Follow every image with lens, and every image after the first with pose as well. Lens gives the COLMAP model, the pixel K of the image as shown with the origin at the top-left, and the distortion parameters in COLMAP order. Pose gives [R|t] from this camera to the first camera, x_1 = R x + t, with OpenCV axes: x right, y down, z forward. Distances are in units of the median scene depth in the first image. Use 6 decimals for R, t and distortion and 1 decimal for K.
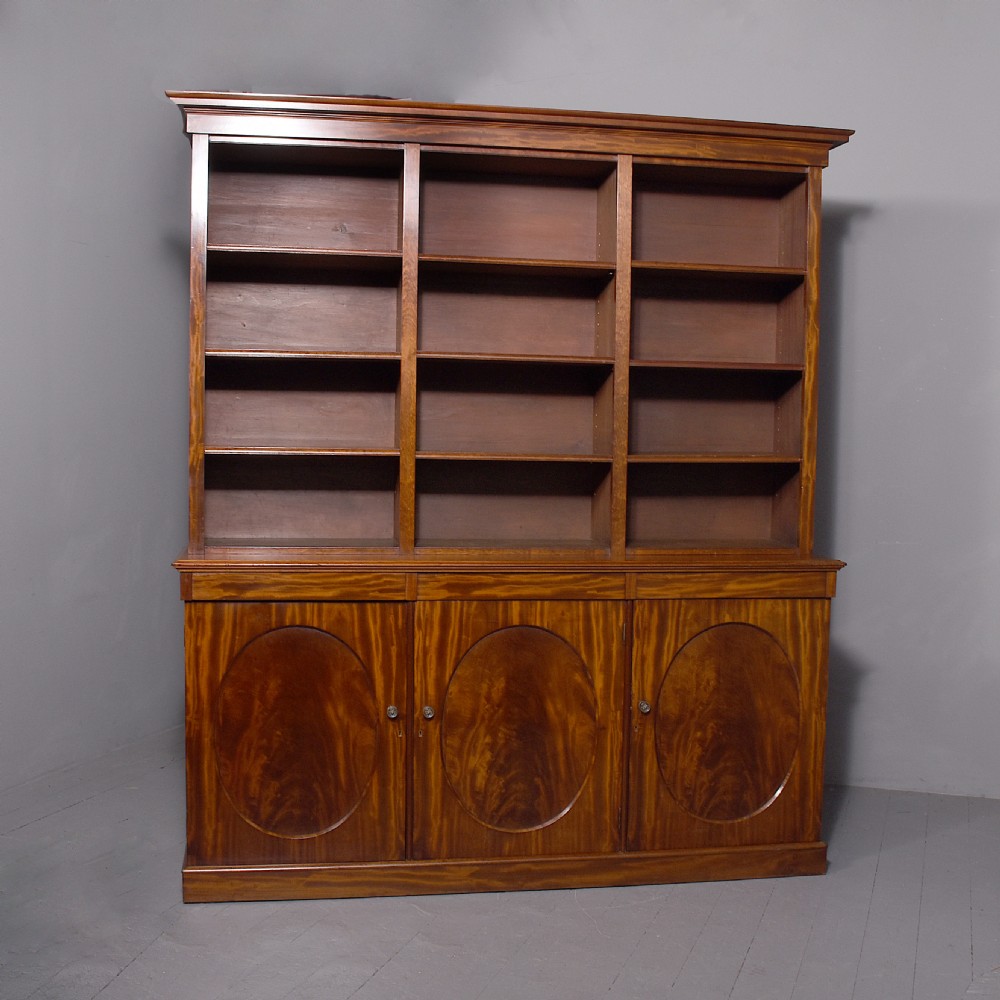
lens RADIAL K [[1626.9, 0, 500.0], [0, 1626.9, 500.0], [0, 0, 1]] dist [-0.213683, -0.027745]
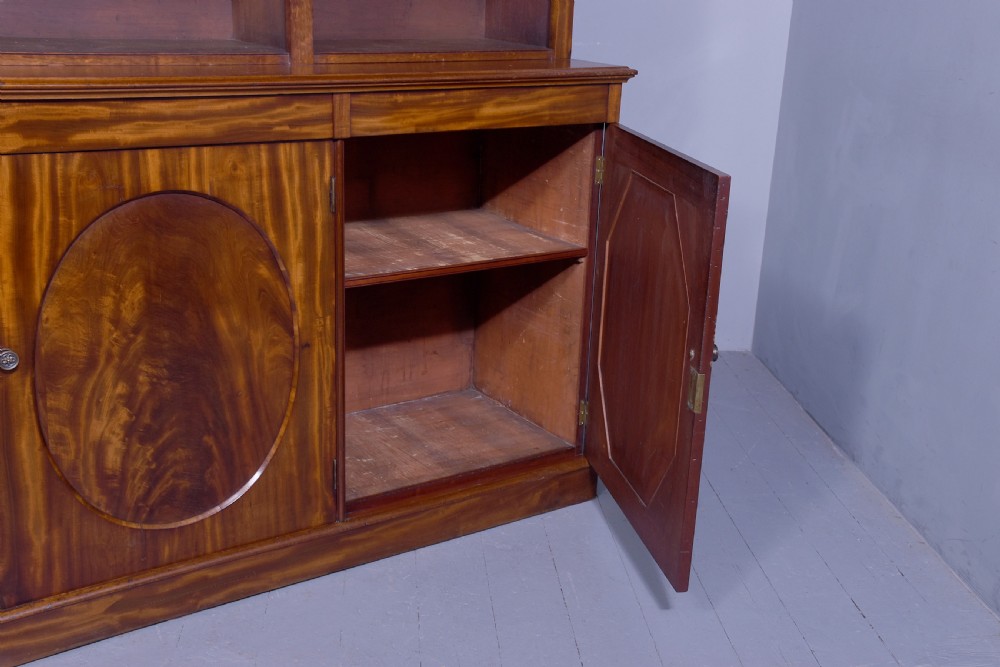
lens RADIAL K [[1189.9, 0, 500.0], [0, 1189.9, 333.5], [0, 0, 1]] dist [0.001420, 0.308344]
pose [[0.913407, -0.106764, 0.392797, -0.050031], [0.003770, 0.967167, 0.254113, 0.018691], [-0.407031, -0.230627, 0.883820, 0.565566]]
